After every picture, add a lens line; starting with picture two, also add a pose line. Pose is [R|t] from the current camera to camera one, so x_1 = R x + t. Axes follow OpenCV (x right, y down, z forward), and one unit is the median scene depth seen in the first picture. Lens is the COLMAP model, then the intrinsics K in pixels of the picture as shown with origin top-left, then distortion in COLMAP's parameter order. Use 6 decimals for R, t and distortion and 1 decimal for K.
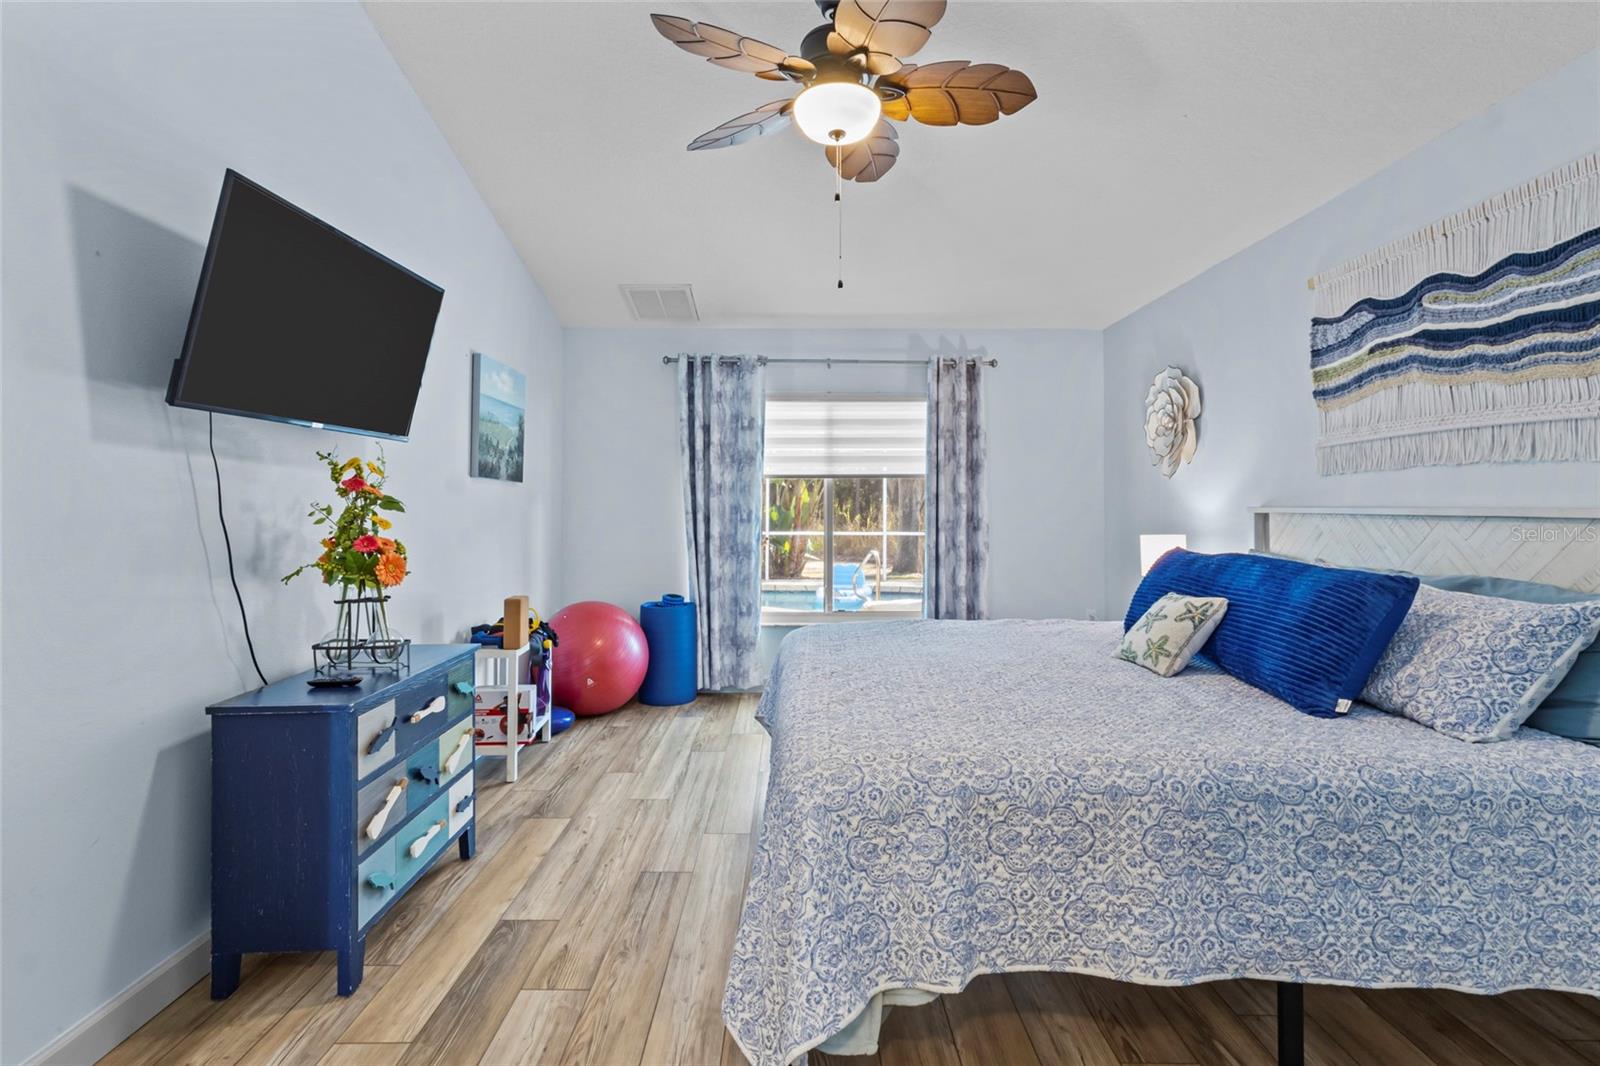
lens RADIAL K [[753.2, 0, 796.9], [0, 753.2, 494.1], [0, 0, 1]] dist [0.000468, 0.000929]
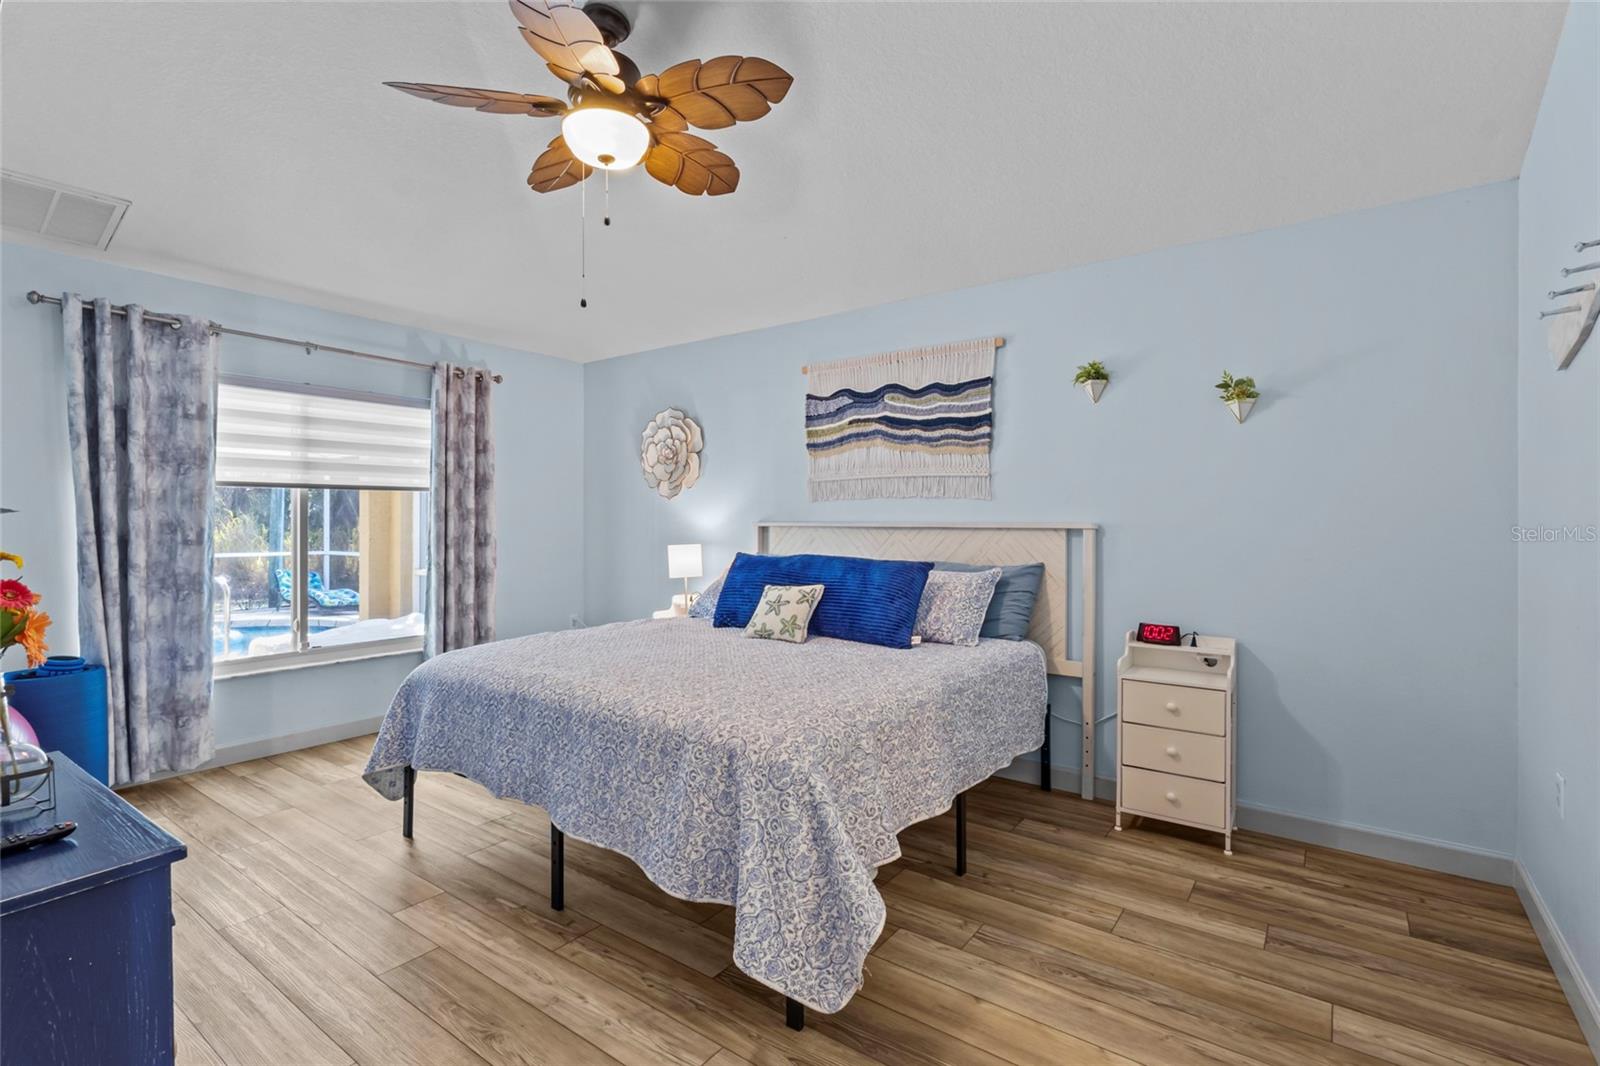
lens RADIAL K [[740.3, 0, 796.6], [0, 740.3, 529.9], [0, 0, 1]] dist [-0.000234, 0.000254]
pose [[0.591876, -0.012777, 0.805928, -0.513994], [-0.011575, 0.999636, 0.024349, -0.002553], [-0.805946, -0.023741, 0.591513, 0.157958]]
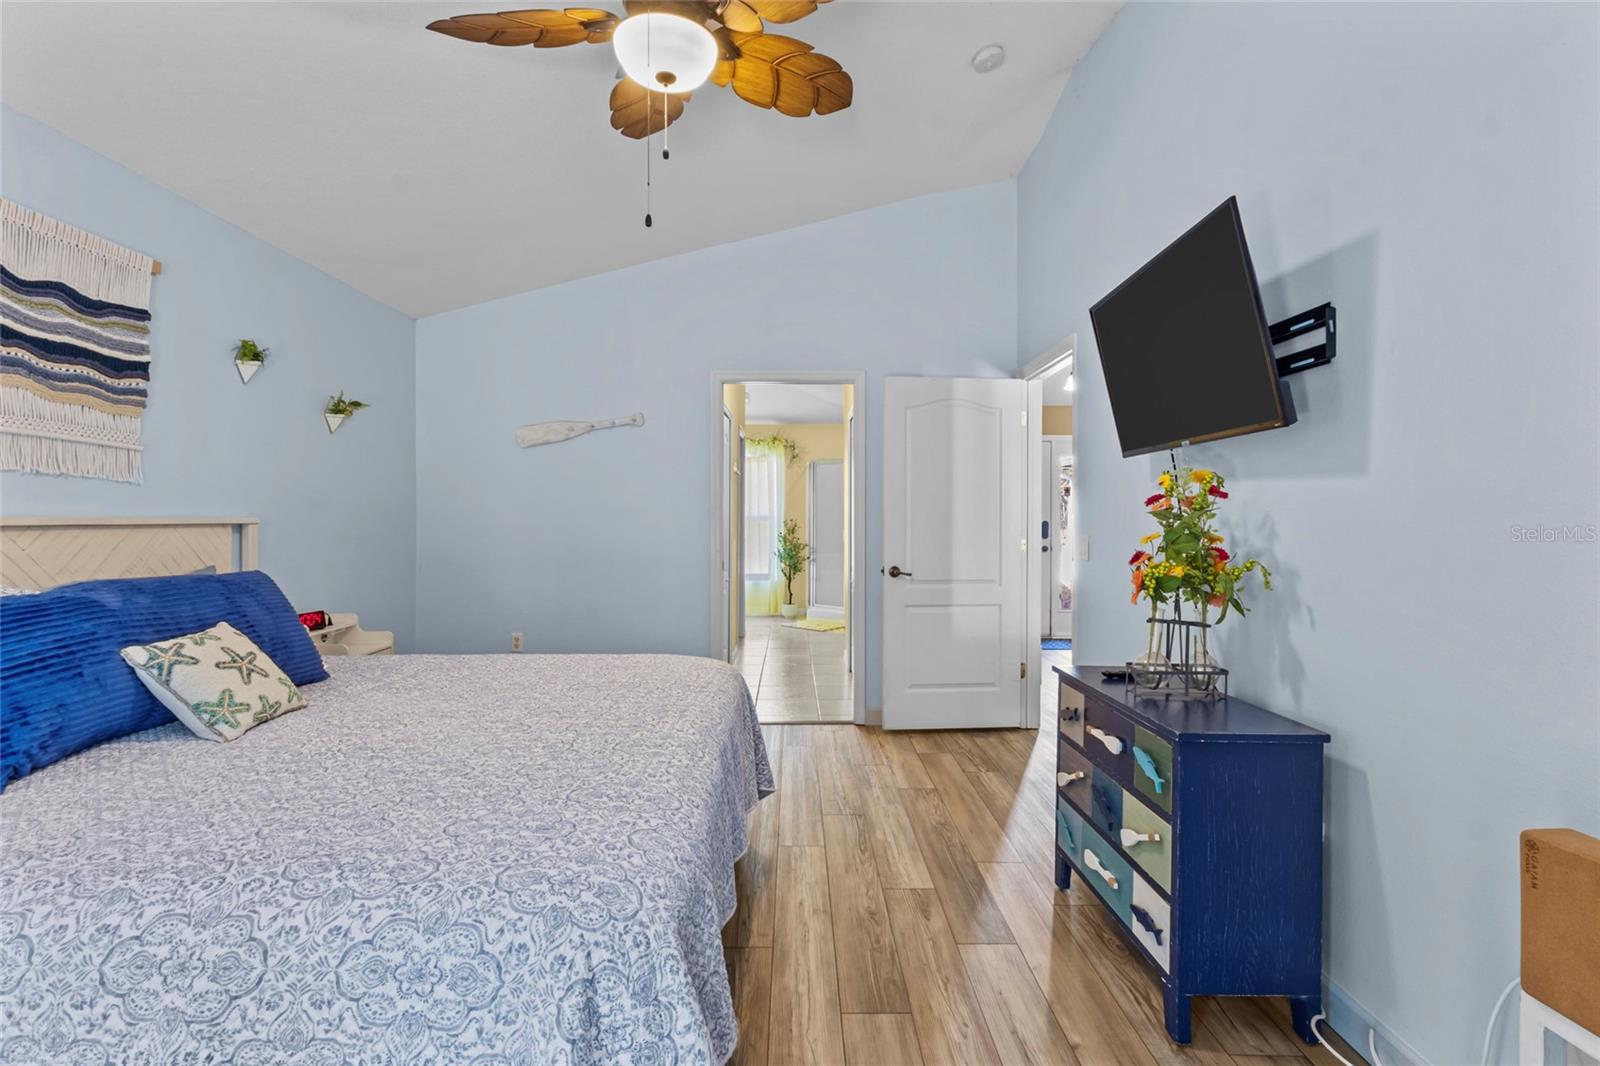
lens RADIAL K [[740.3, 0, 796.6], [0, 740.3, 529.9], [0, 0, 1]] dist [-0.000234, 0.000254]
pose [[-0.999982, -0.005893, -0.001224, -0.079912], [-0.005896, 0.999979, 0.002523, 0.020899], [0.001209, 0.002530, -0.999996, 1.545499]]
